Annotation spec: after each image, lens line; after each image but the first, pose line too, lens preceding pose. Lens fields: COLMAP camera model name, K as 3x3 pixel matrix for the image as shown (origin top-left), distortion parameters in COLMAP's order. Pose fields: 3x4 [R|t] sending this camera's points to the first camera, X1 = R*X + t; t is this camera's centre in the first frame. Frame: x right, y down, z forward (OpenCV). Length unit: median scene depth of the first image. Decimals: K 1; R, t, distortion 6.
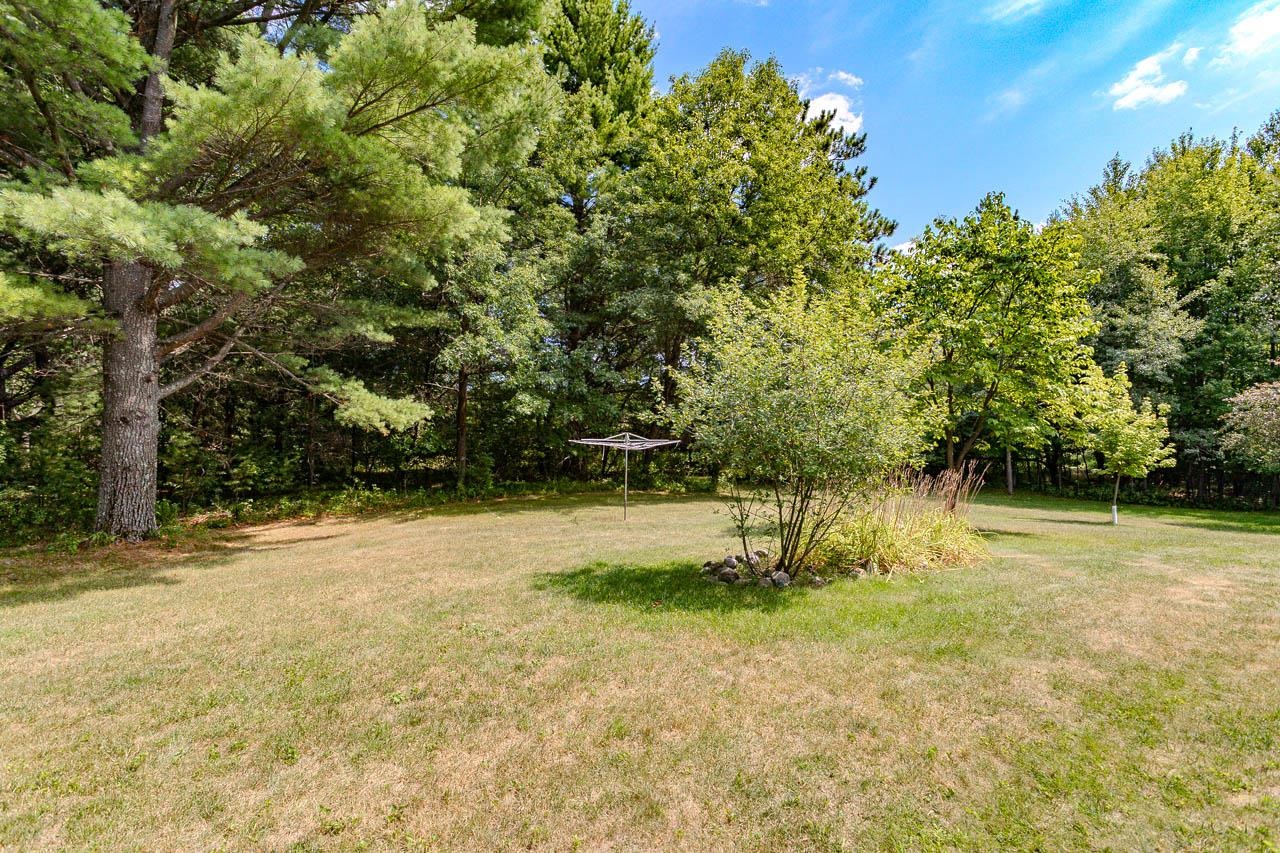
lens RADIAL K [[604.9, 0, 636.4], [0, 604.9, 423.9], [0, 0, 1]] dist [-0.001656, 0.001686]
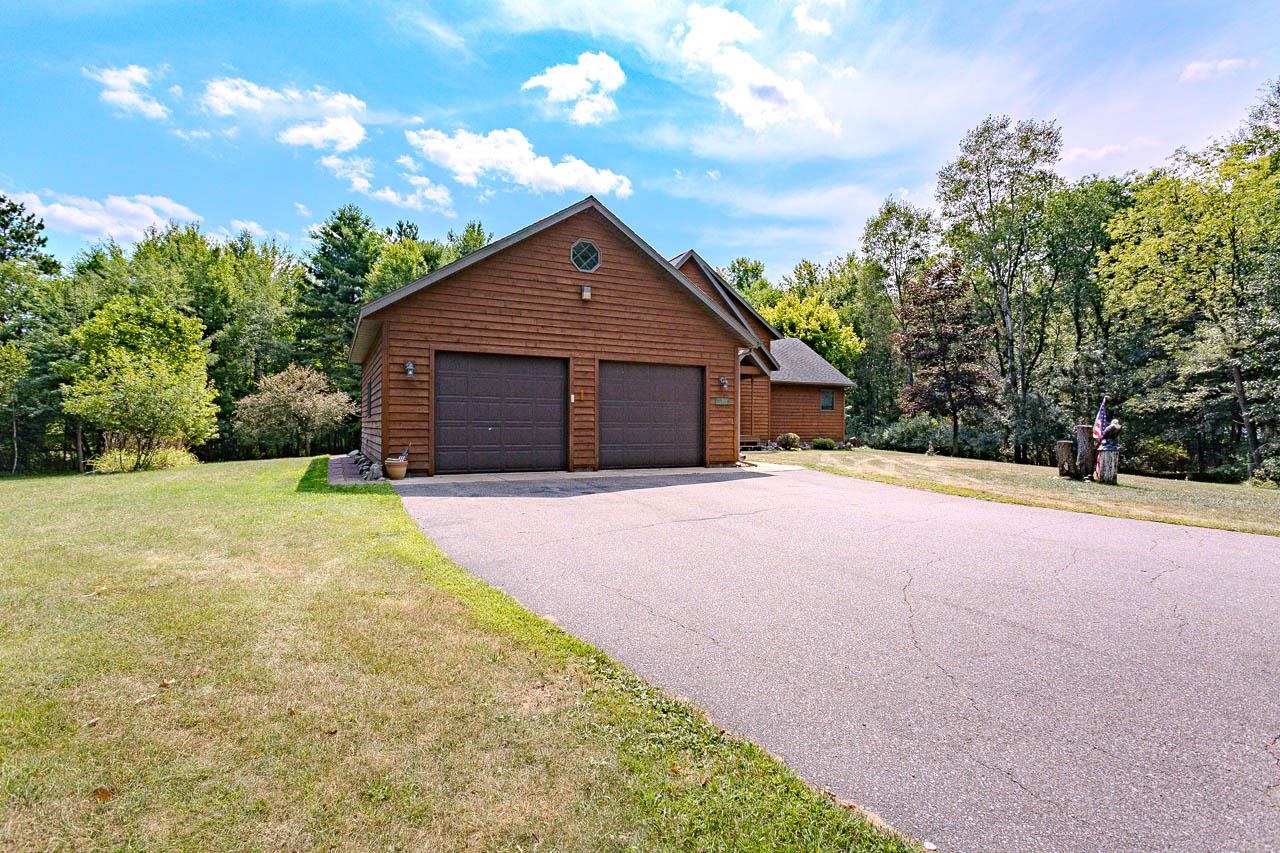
lens RADIAL K [[604.9, 0, 636.4], [0, 604.9, 423.9], [0, 0, 1]] dist [-0.001656, 0.001686]
pose [[0.150281, -0.008488, 0.988607, -0.537395], [0.006860, 0.999948, 0.007543, 0.015894], [-0.988619, 0.005648, 0.150332, -0.390351]]
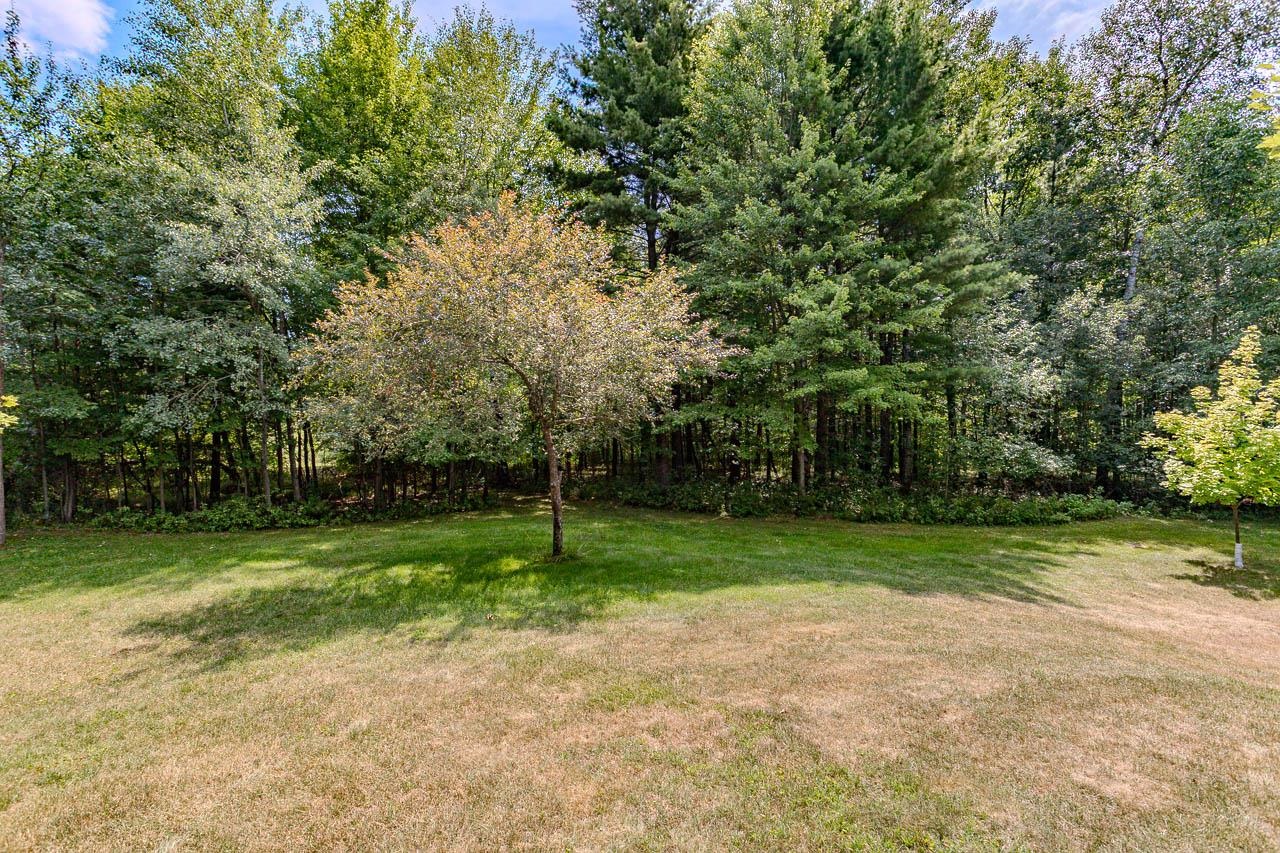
lens RADIAL K [[604.9, 0, 636.4], [0, 604.9, 423.9], [0, 0, 1]] dist [-0.001656, 0.001686]
pose [[0.529980, -0.011961, 0.847926, 0.590913], [0.010205, 0.999918, 0.007727, 0.032098], [-0.847949, 0.004558, 0.530058, 0.440992]]
